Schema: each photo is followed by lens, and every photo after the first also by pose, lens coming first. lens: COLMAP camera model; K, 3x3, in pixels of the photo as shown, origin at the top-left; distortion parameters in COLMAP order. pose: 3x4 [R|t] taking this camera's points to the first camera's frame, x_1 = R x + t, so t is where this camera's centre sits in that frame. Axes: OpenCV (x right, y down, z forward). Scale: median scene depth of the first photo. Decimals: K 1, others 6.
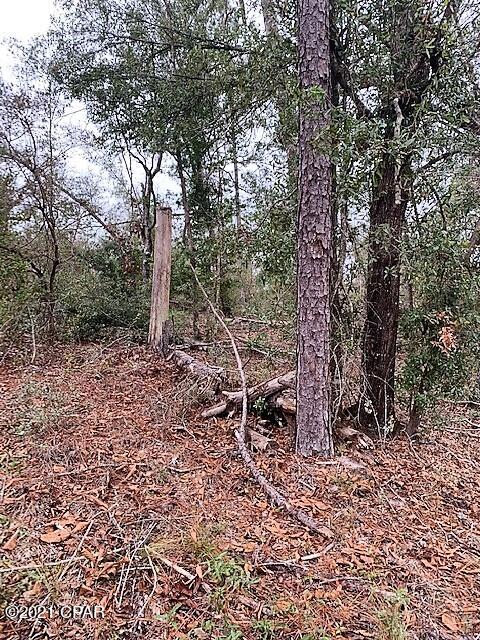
lens RADIAL K [[484.6, 0, 244.0], [0, 484.6, 315.4], [0, 0, 1]] dist [0.033938, -0.037852]
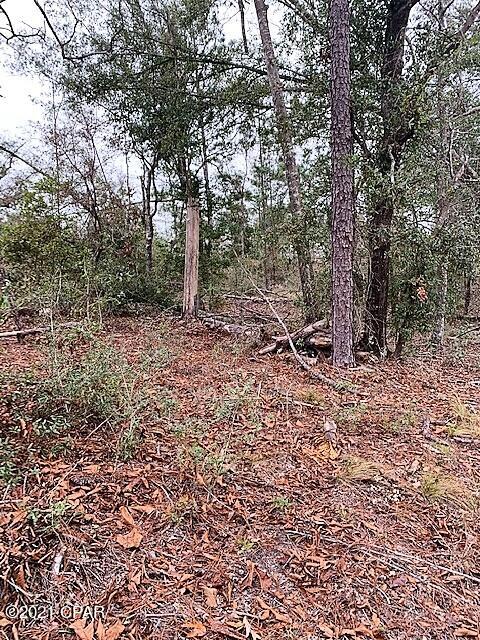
lens RADIAL K [[484.6, 0, 244.0], [0, 484.6, 315.4], [0, 0, 1]] dist [0.033938, -0.037852]
pose [[0.995177, -0.030449, 0.093249, -0.297219], [0.026626, 0.998764, 0.041973, 0.030028], [-0.094412, -0.039288, 0.994758, -0.522014]]
